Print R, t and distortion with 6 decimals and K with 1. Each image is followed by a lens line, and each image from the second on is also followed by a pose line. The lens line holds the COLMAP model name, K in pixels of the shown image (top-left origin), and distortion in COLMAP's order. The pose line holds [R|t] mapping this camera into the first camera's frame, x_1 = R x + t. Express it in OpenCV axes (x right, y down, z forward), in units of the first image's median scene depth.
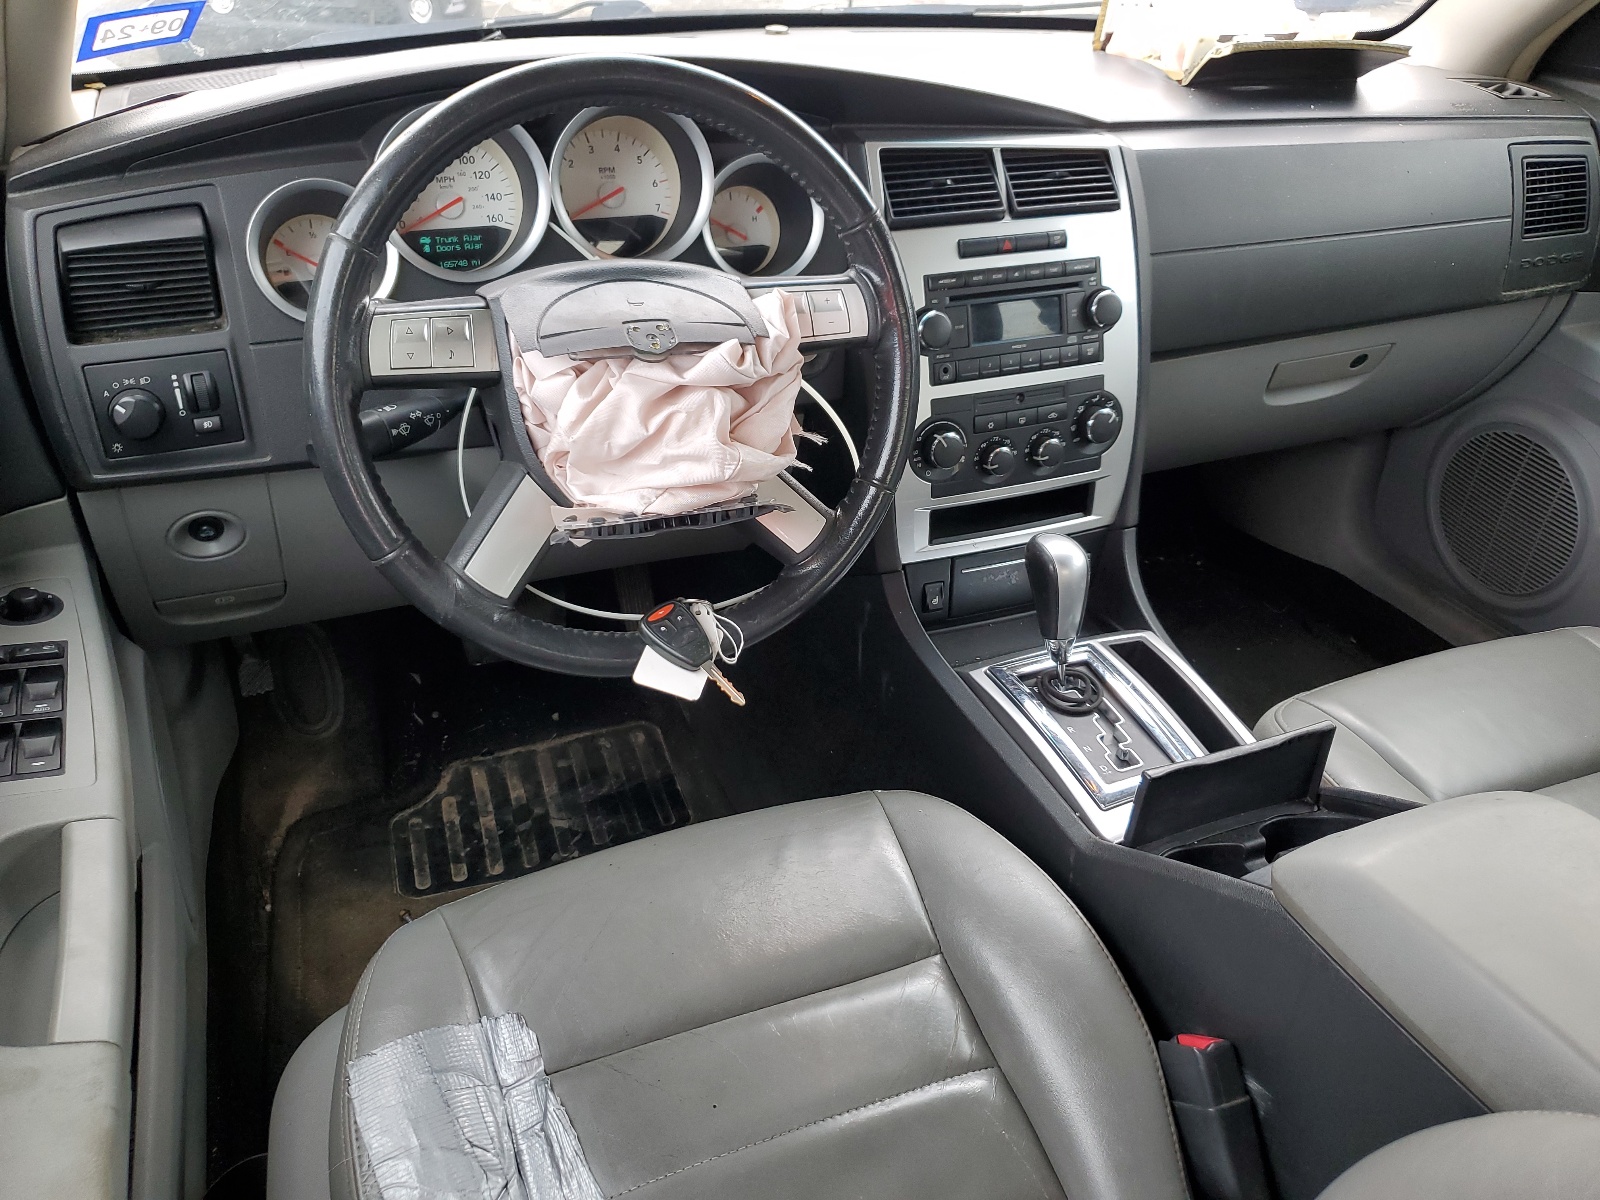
lens RADIAL K [[1239.7, 0, 800.0], [0, 1239.7, 600.0], [0, 0, 1]] dist [0.001233, 0.000279]
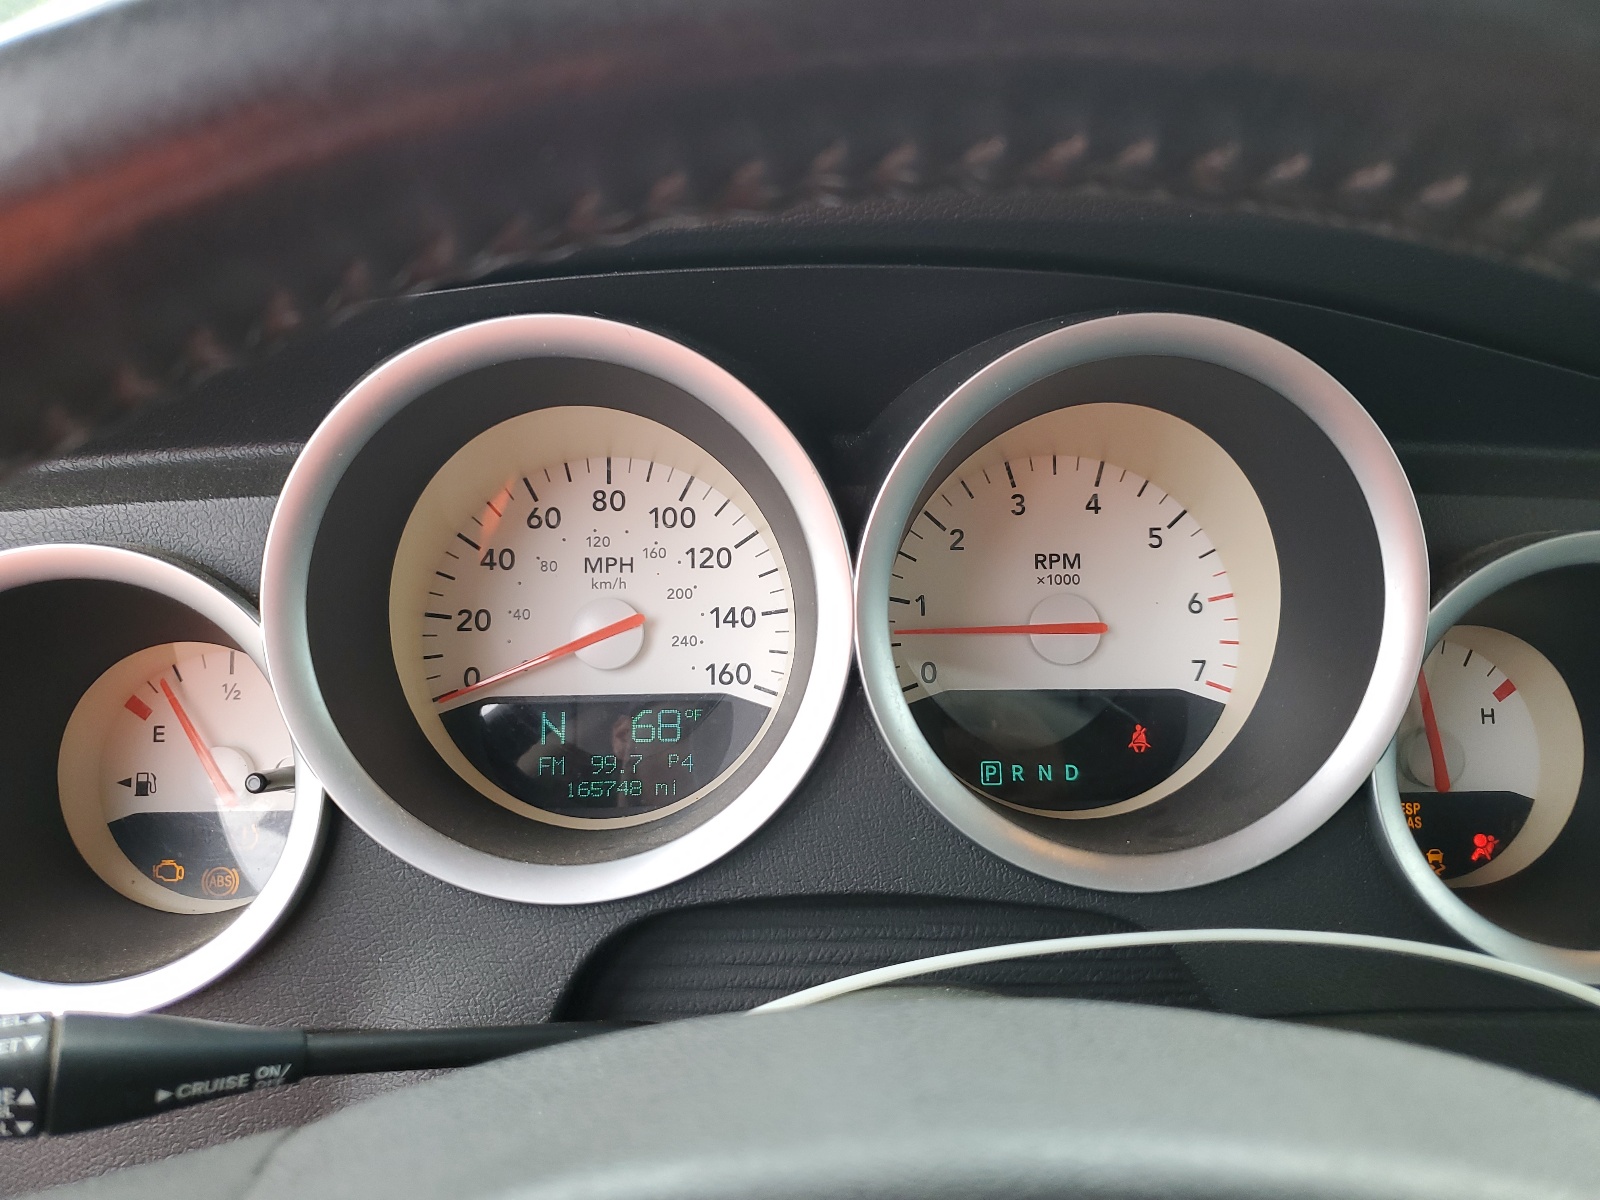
lens RADIAL K [[1181.8, 0, 800.0], [0, 1181.8, 600.0], [0, 0, 1]] dist [0.008640, 0.001823]
pose [[0.933966, 0.058235, -0.352584, -0.106526], [-0.158047, 0.952209, -0.261380, -0.240345], [0.320513, 0.299845, 0.898535, 0.688153]]
